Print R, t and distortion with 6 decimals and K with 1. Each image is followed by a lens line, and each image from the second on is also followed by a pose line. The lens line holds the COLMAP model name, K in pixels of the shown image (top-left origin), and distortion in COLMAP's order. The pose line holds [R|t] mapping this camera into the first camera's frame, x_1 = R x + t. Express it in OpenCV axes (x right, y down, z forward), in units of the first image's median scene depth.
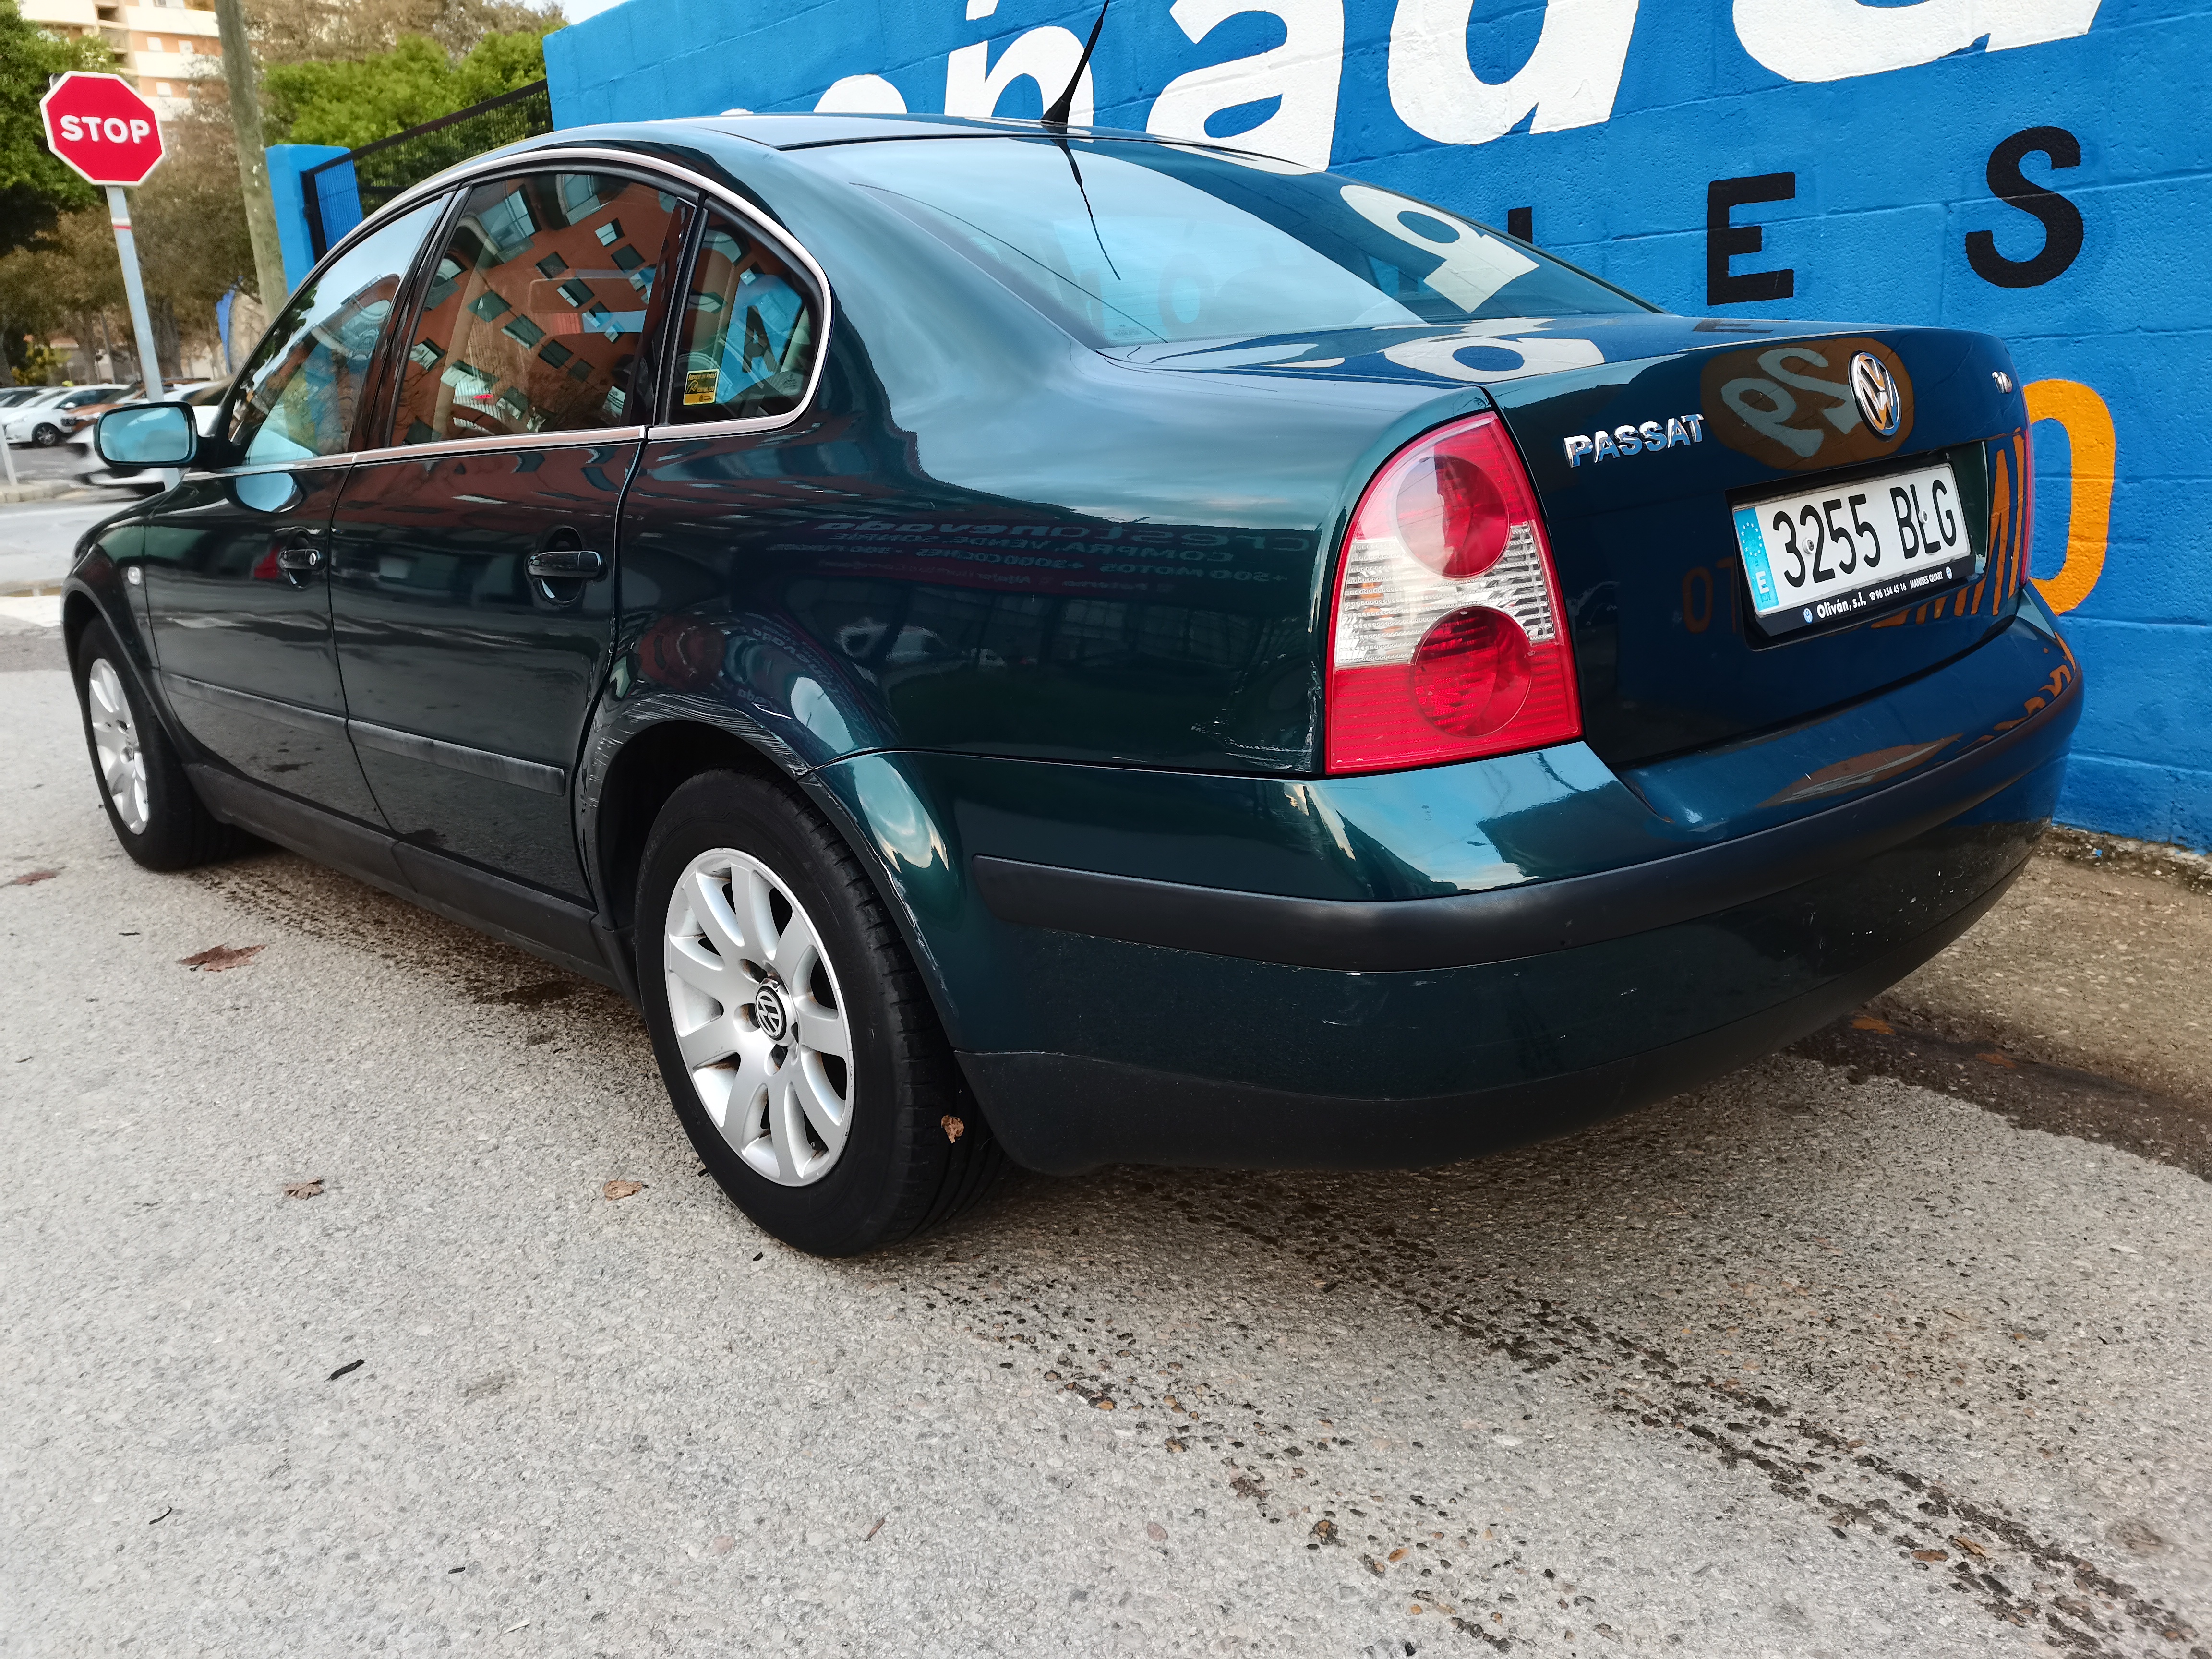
lens RADIAL K [[1691.8, 0, 1106.0], [0, 1691.8, 829.5], [0, 0, 1]] dist [0.034085, -0.010235]
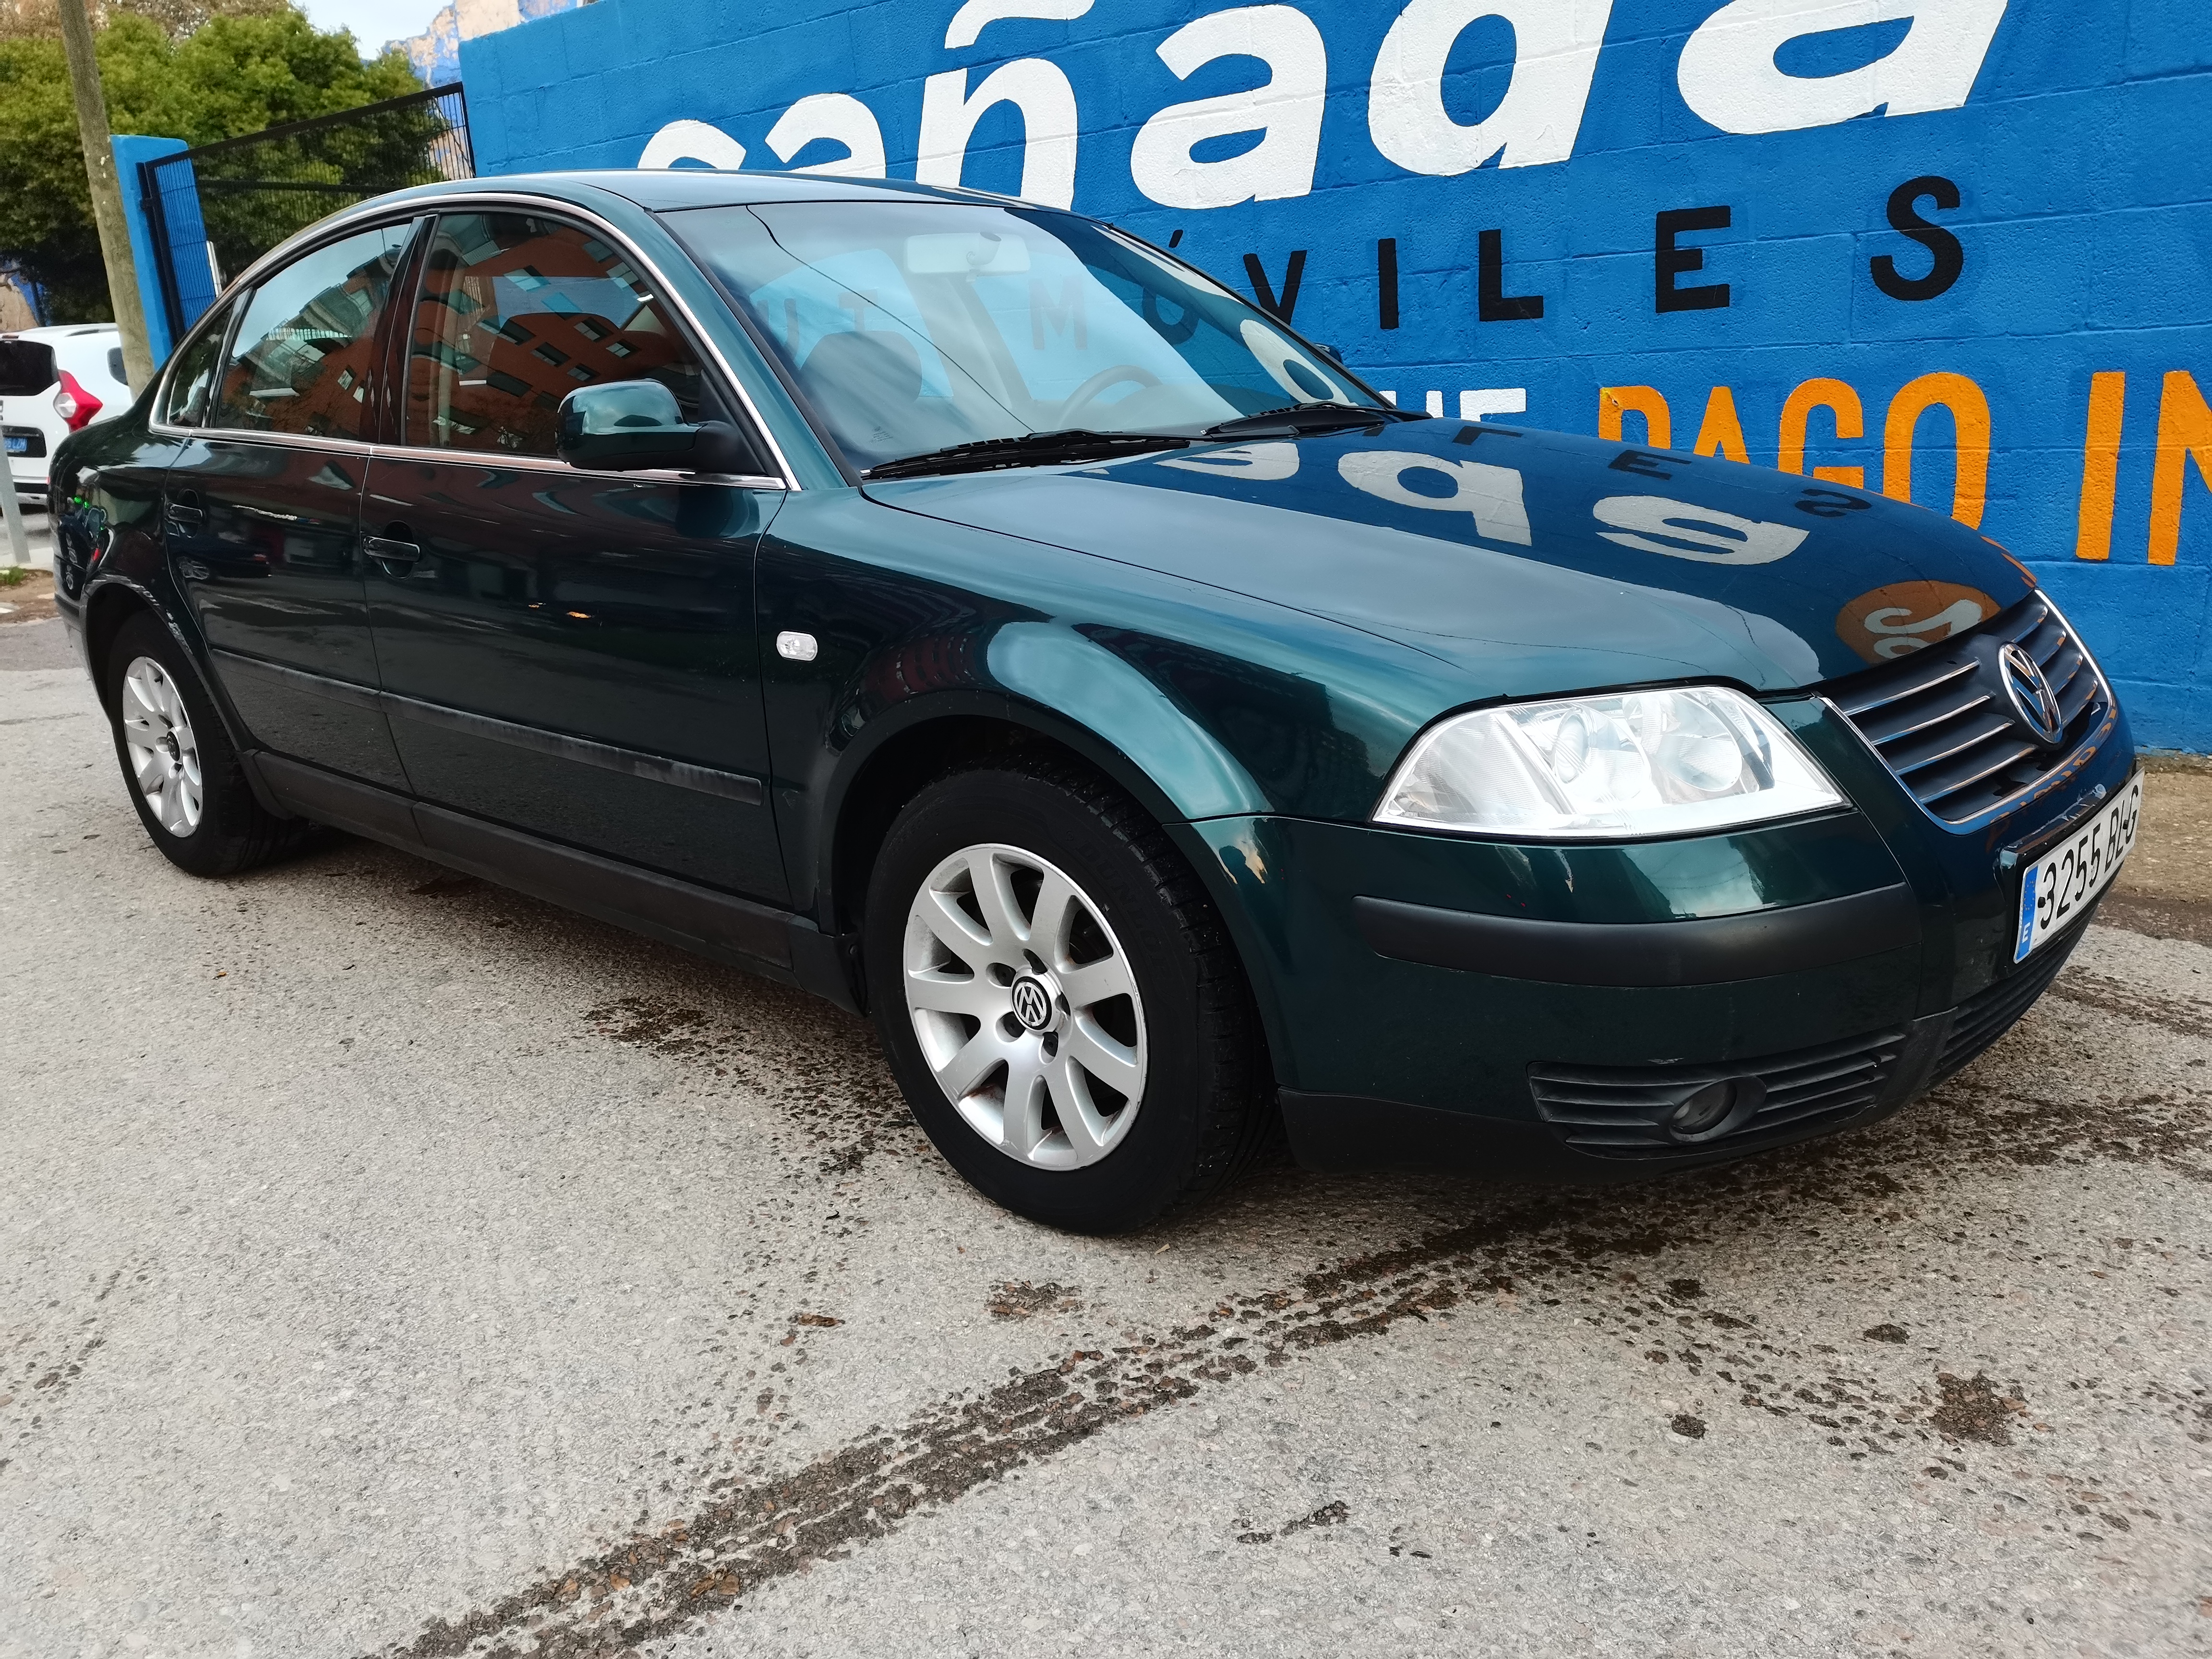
lens RADIAL K [[1700.8, 0, 1102.7], [0, 1700.8, 830.7], [0, 0, 1]] dist [0.034924, -0.007490]
pose [[0.987745, -0.037344, 0.151546, -0.309412], [0.037882, 0.999282, -0.000664, 0.064155], [-0.151412, 0.006397, 0.988450, -0.196986]]
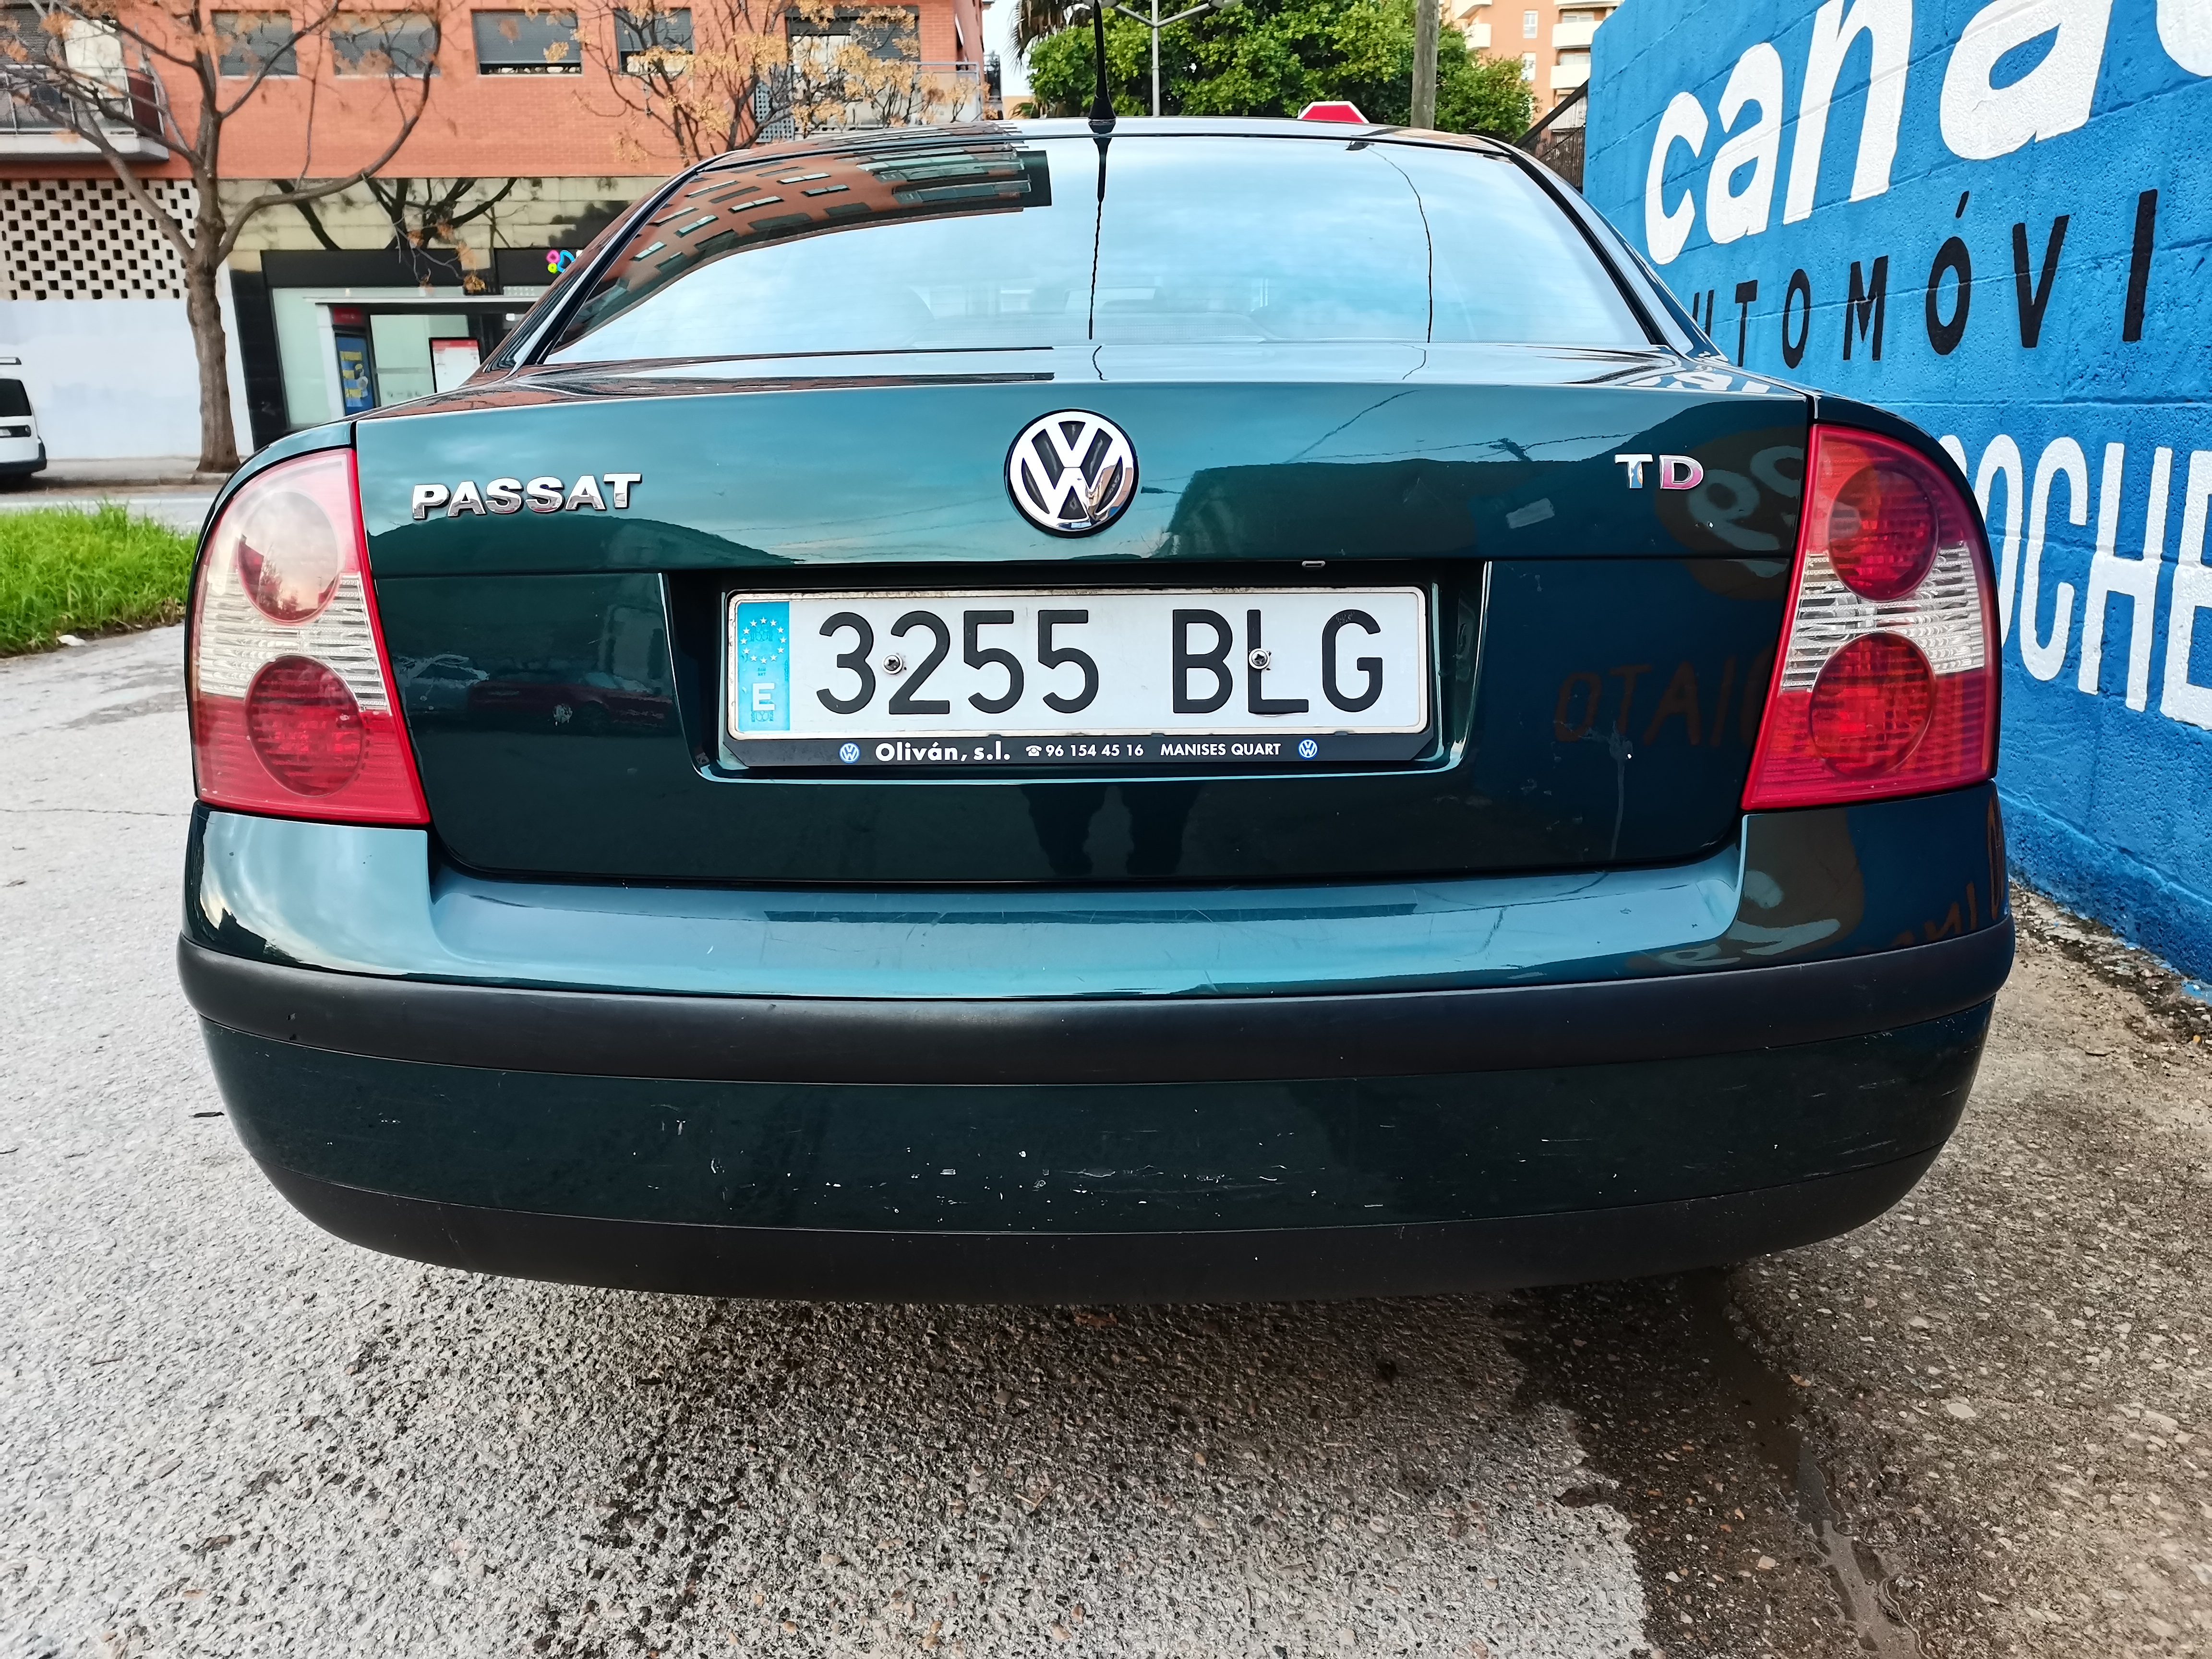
lens RADIAL K [[1703.2, 0, 1117.3], [0, 1703.2, 823.2], [0, 0, 1]] dist [0.021170, 0.007353]
pose [[0.711345, 0.210035, -0.670726, 0.600182], [-0.209395, 0.974300, 0.083023, -0.108769], [0.670926, 0.081388, 0.737044, 0.311386]]
